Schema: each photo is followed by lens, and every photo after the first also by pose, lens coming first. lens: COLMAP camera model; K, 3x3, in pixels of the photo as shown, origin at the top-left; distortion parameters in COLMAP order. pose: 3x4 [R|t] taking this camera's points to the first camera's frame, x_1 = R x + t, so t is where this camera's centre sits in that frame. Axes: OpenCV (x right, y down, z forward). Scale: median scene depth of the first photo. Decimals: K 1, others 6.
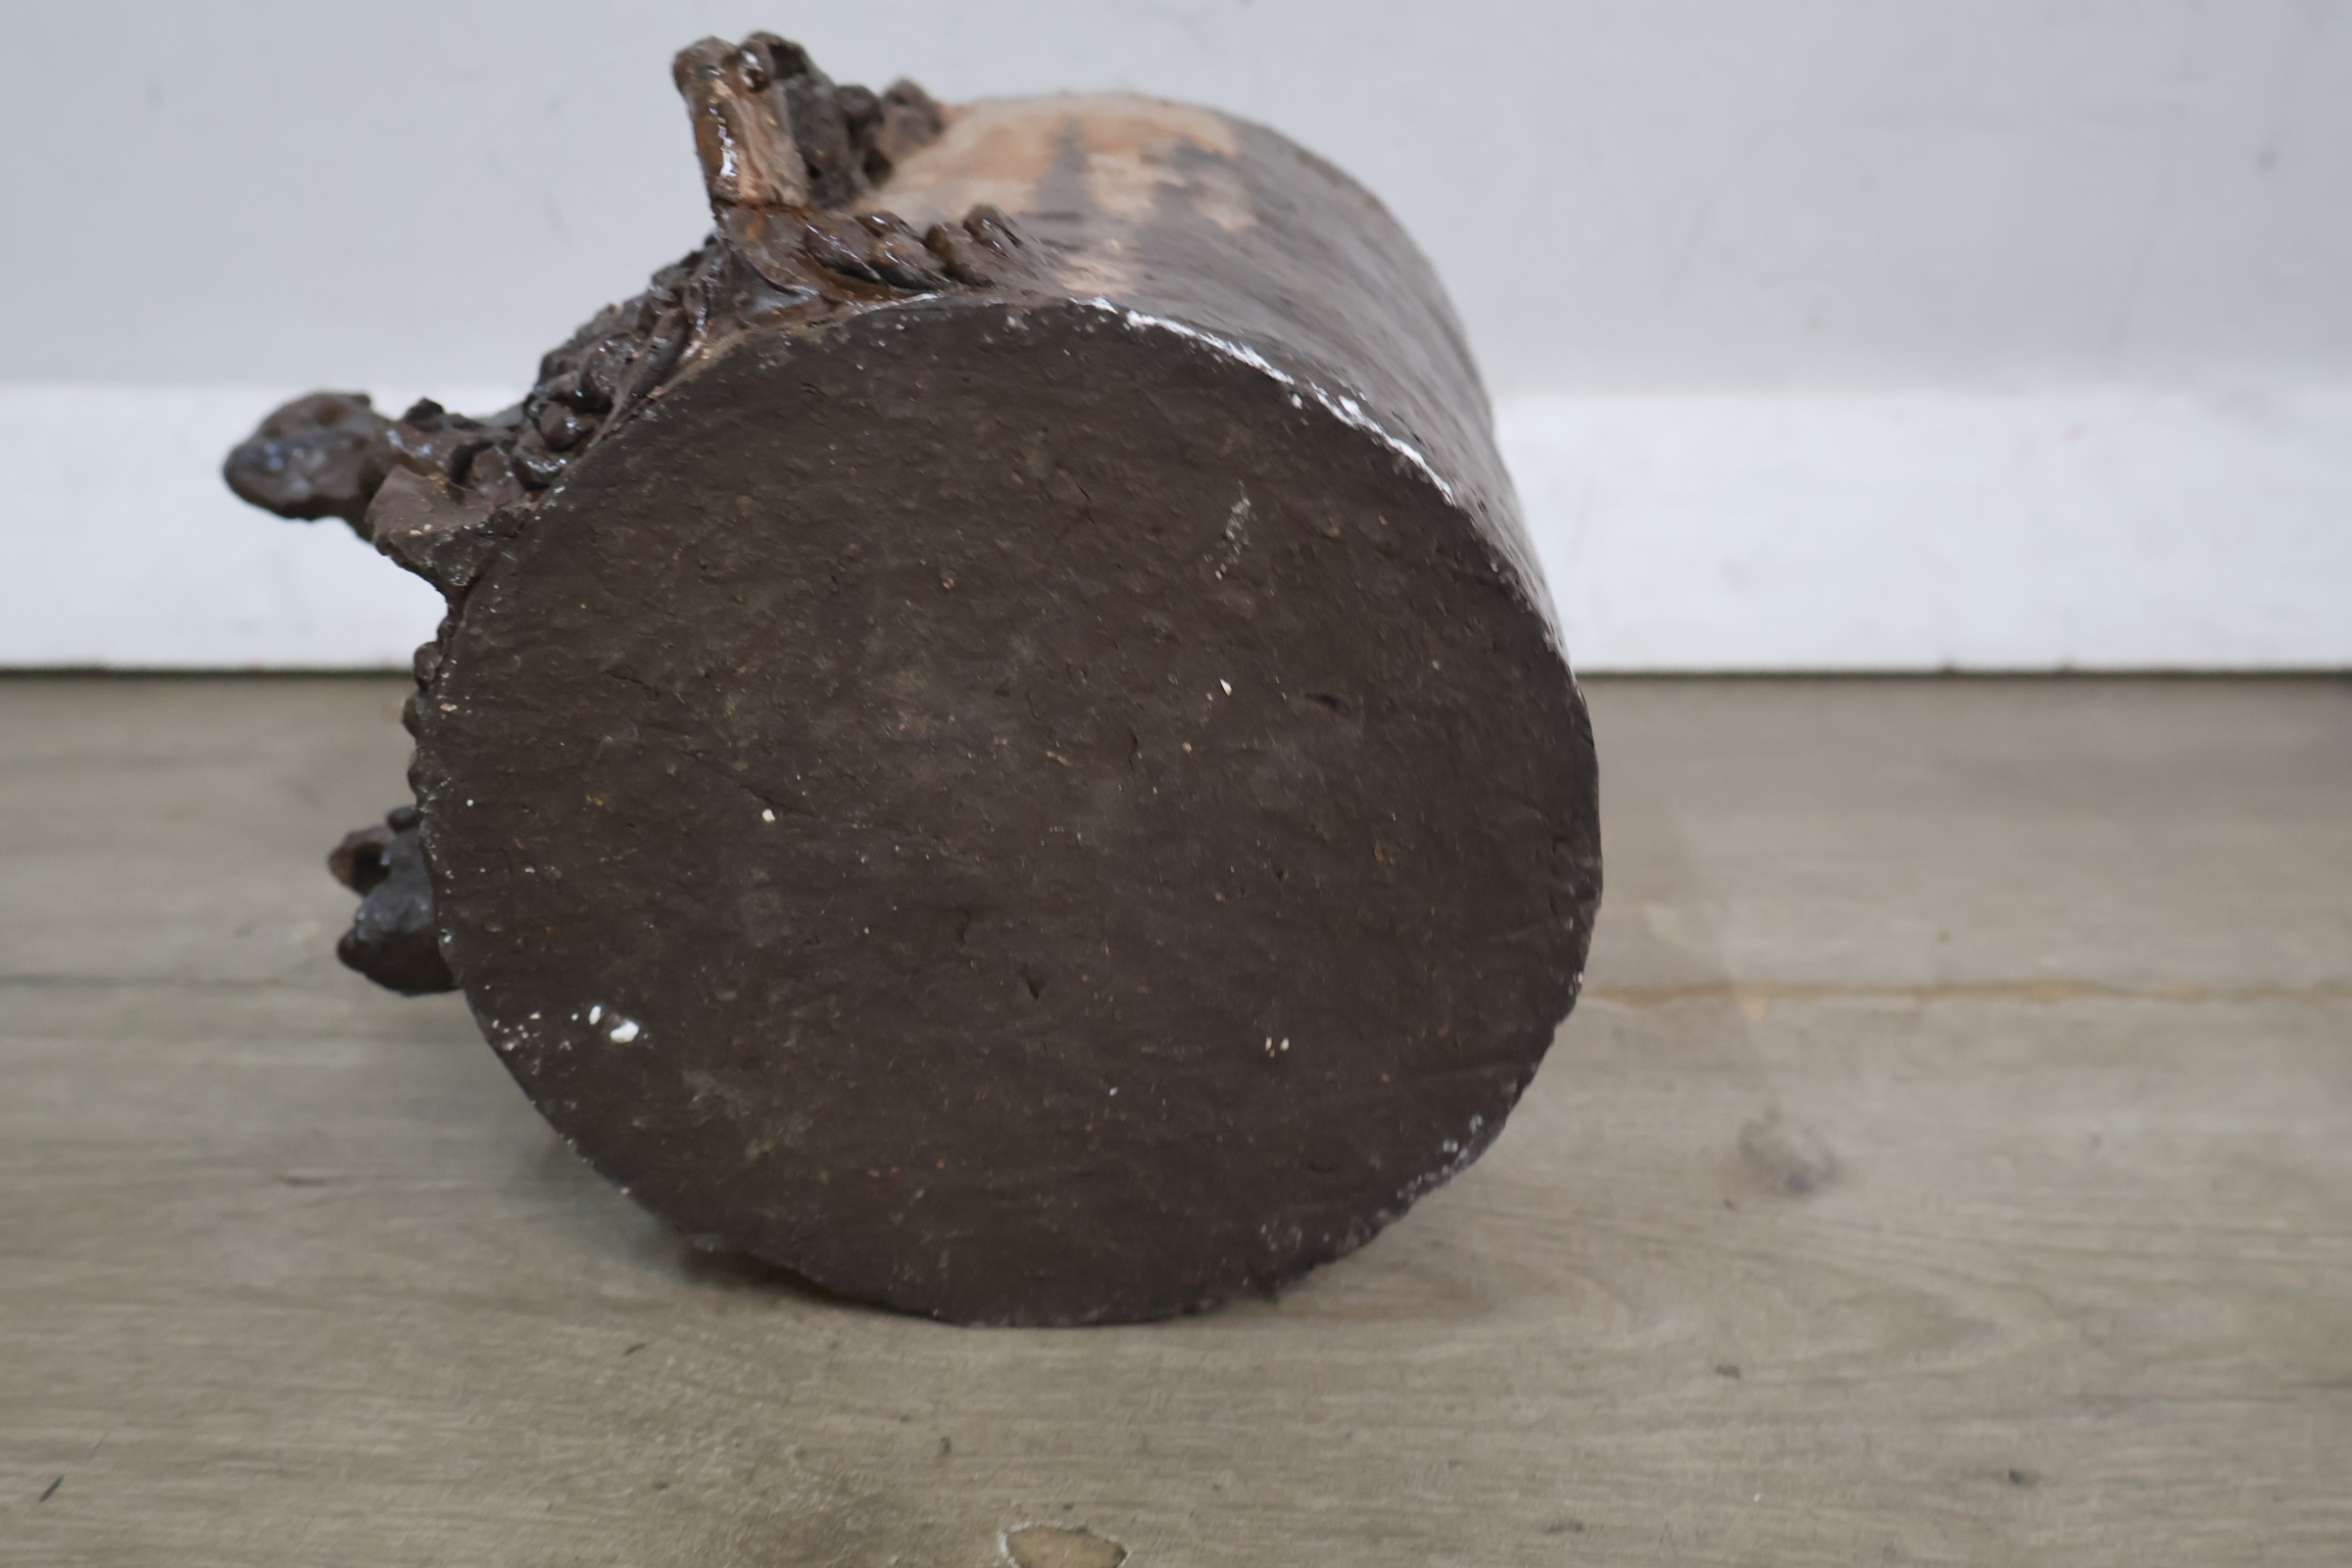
lens RADIAL K [[2473.2, 0, 1174.9], [0, 2473.2, 767.6], [0, 0, 1]] dist [0.001263, 0.000000]
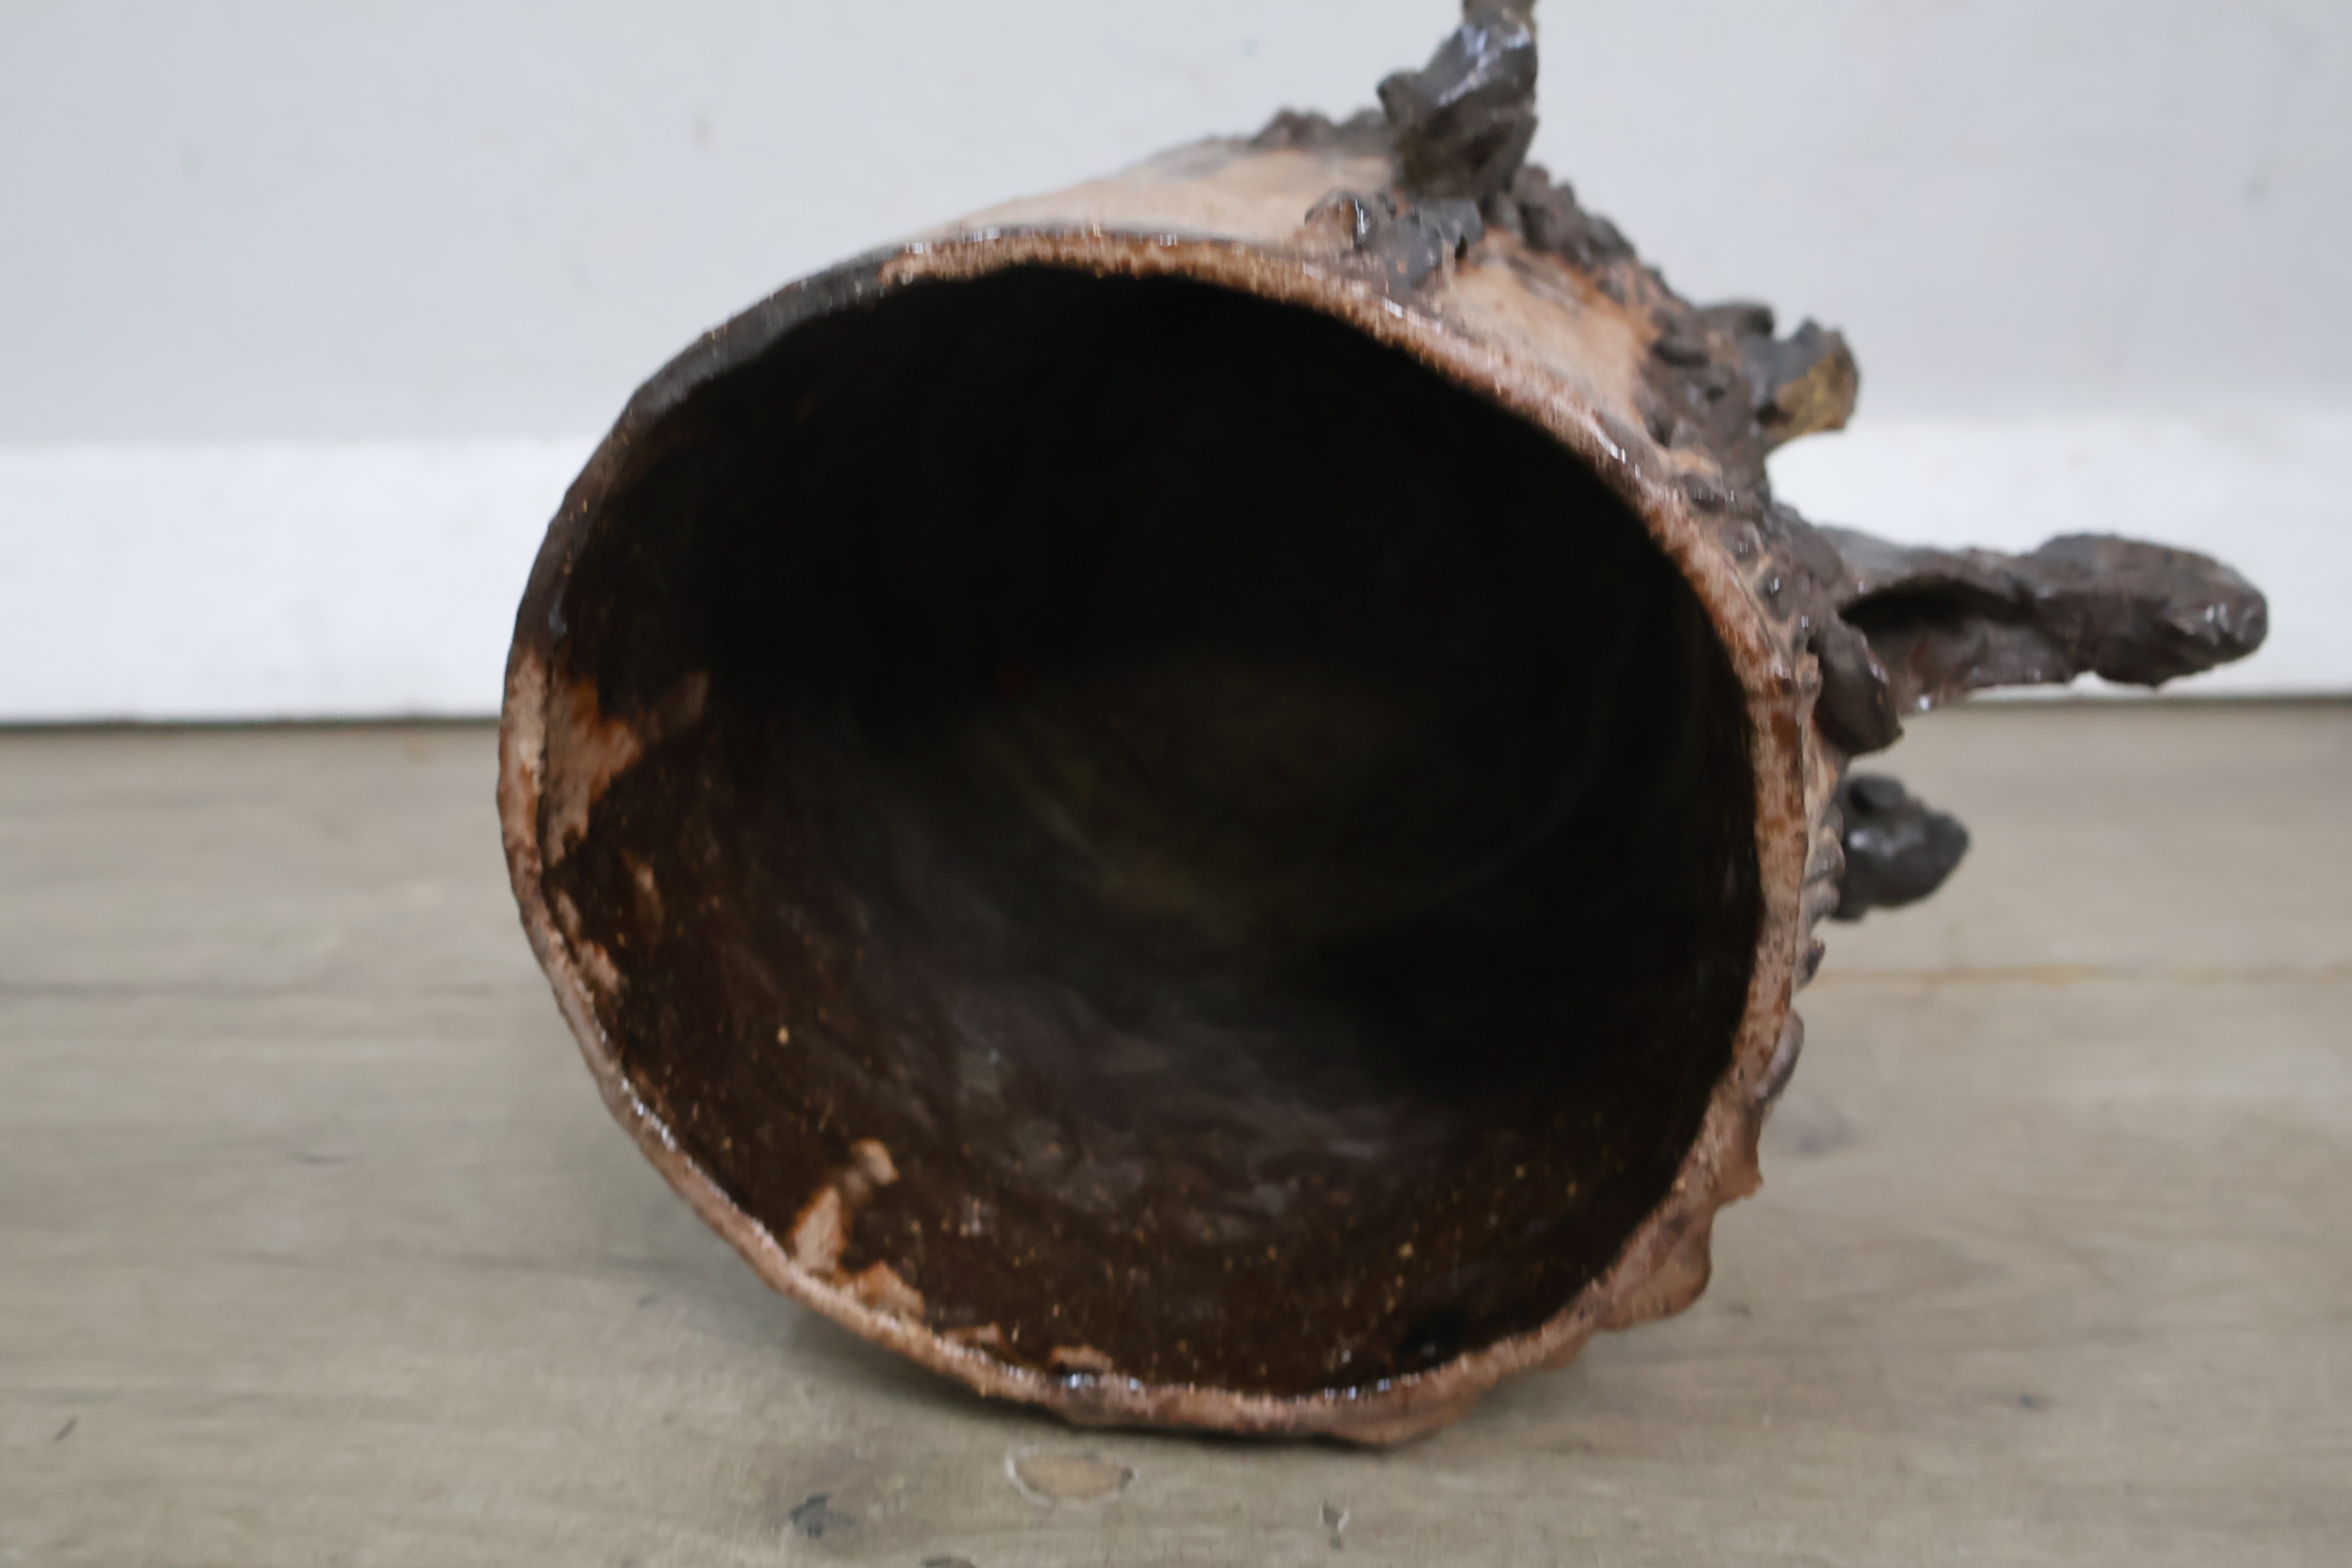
lens RADIAL K [[2473.2, 0, 1178.2], [0, 2473.2, 787.1], [0, 0, 1]] dist [0.001263, 0.000000]
pose [[0.999849, -0.012021, -0.012564, 0.013137], [0.011277, 0.998274, -0.057637, 0.090948], [0.013235, 0.057487, 0.998259, -0.012674]]
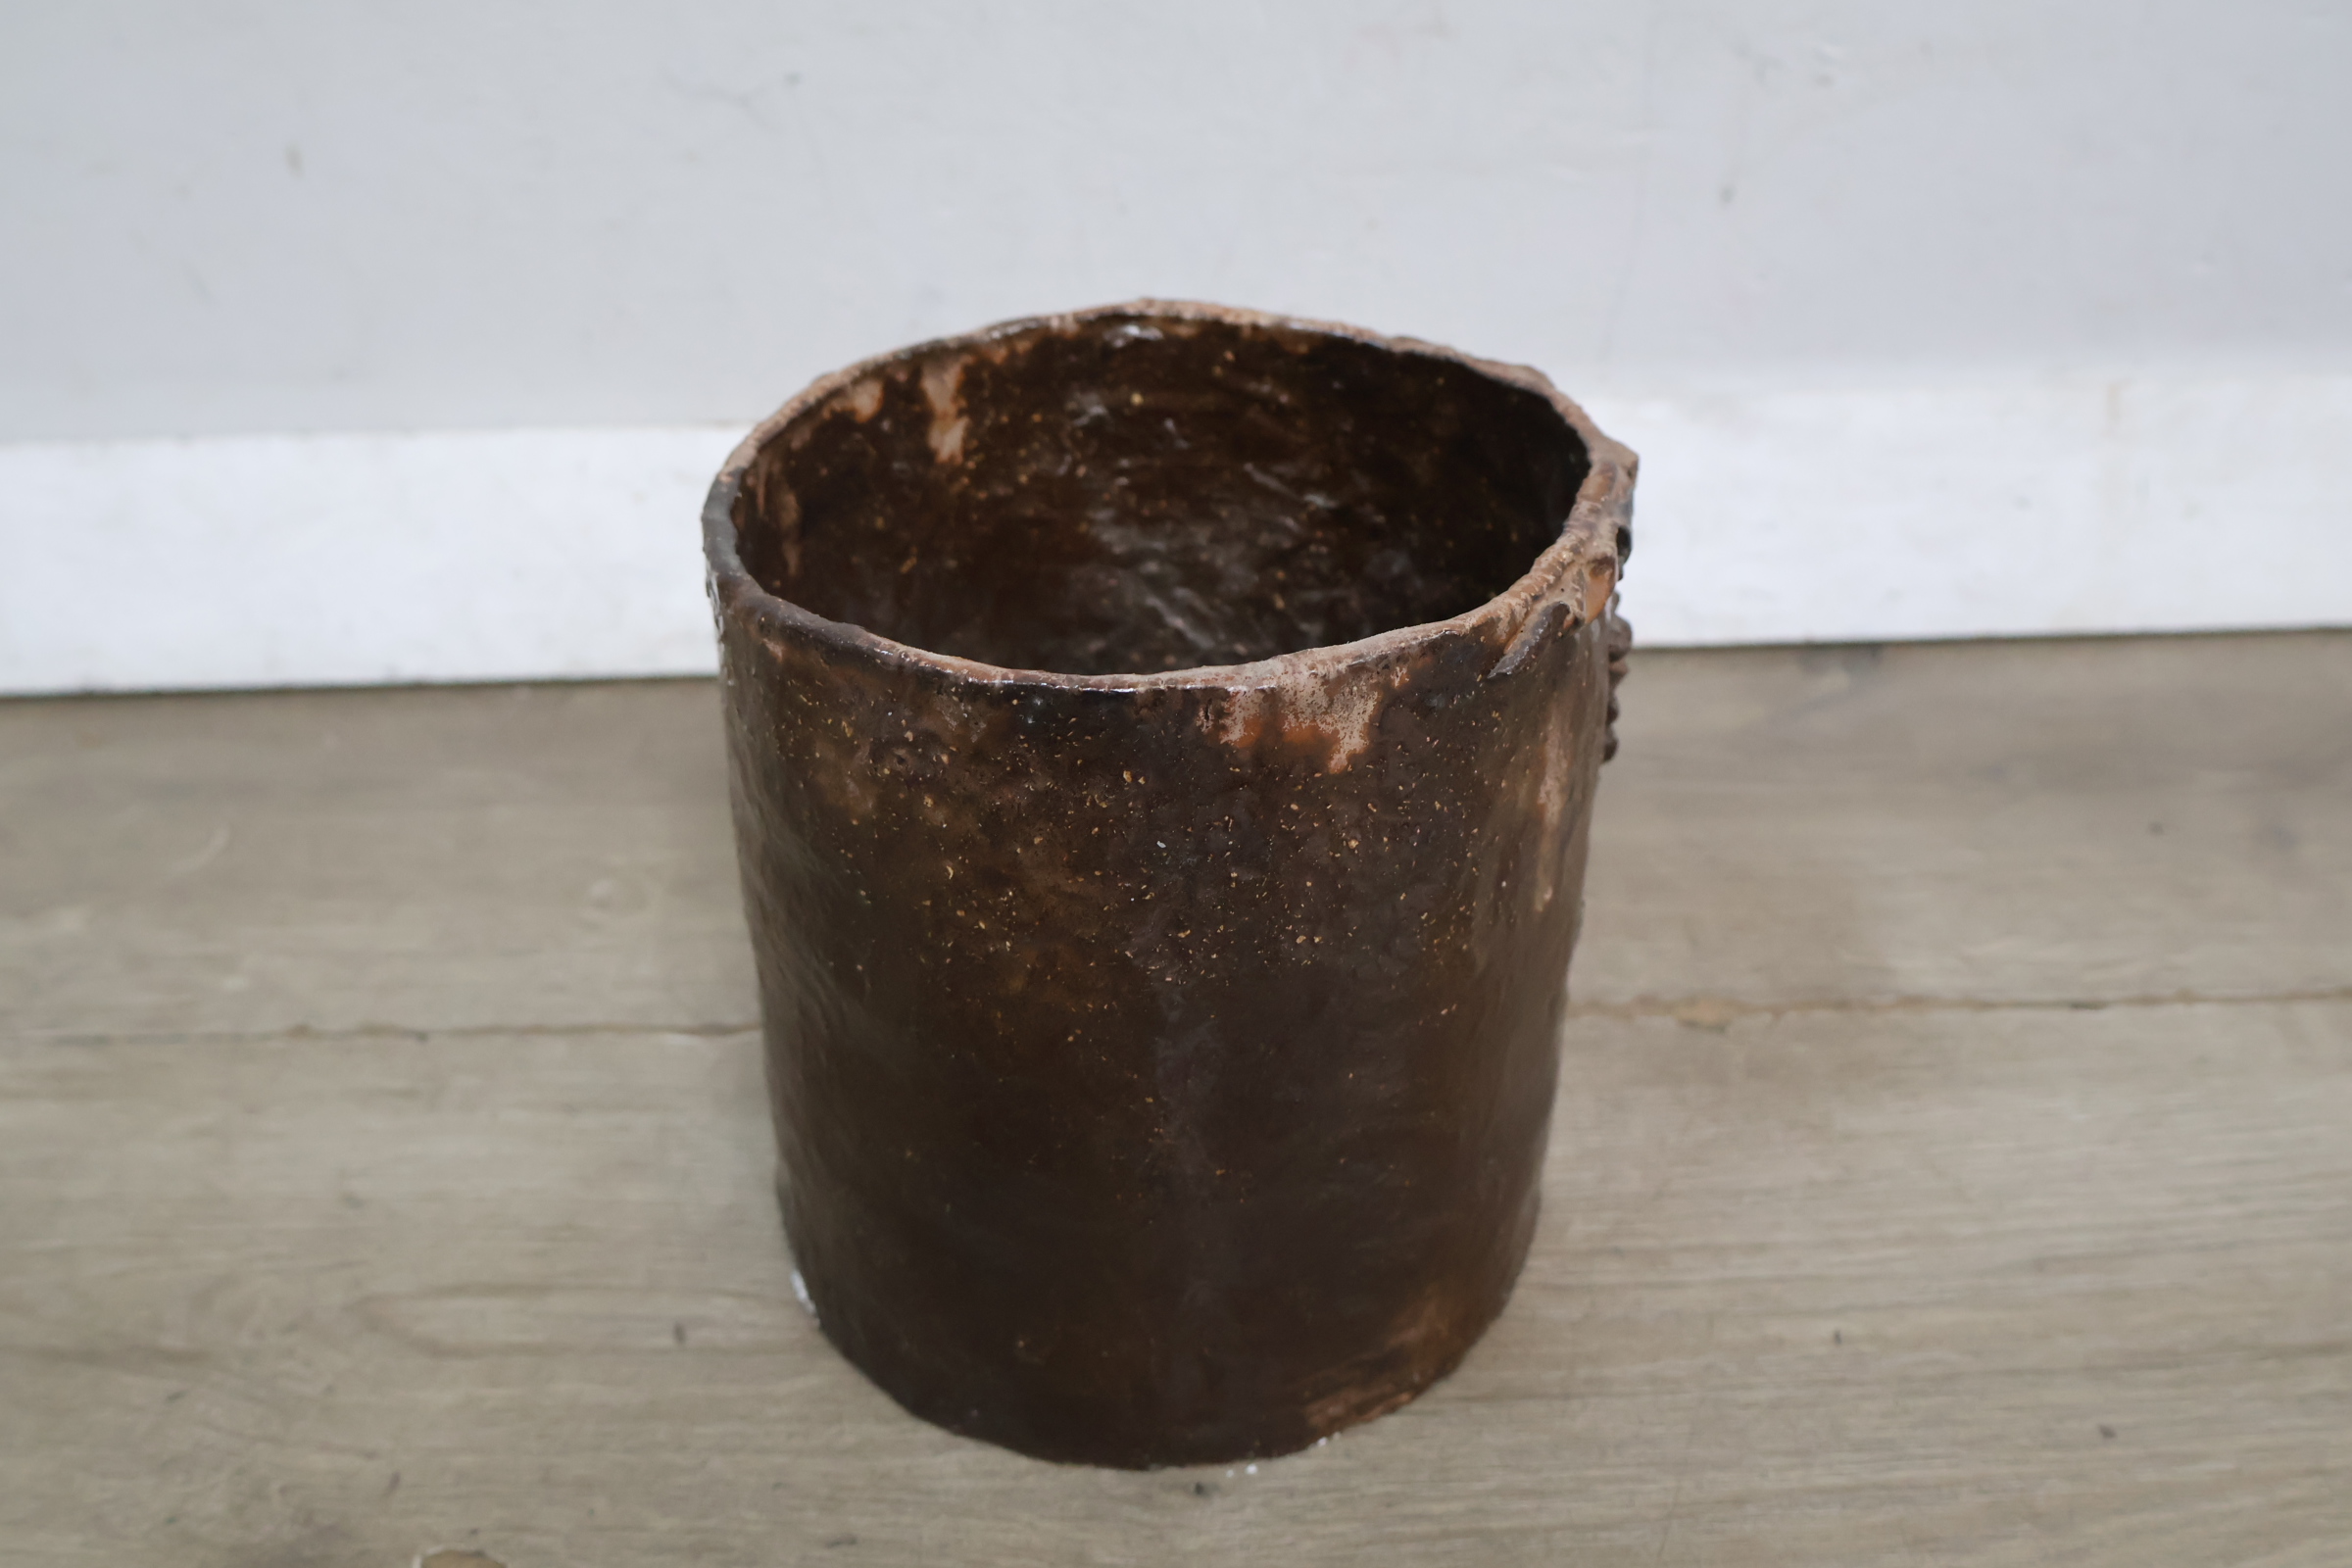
lens RADIAL K [[2473.2, 0, 1179.2], [0, 2473.2, 777.0], [0, 0, 1]] dist [0.001263, 0.000000]
pose [[0.999625, -0.026095, -0.008311, 0.339756], [0.027048, 0.988294, 0.150143, -0.276703], [0.004296, -0.150311, 0.988629, -0.236216]]
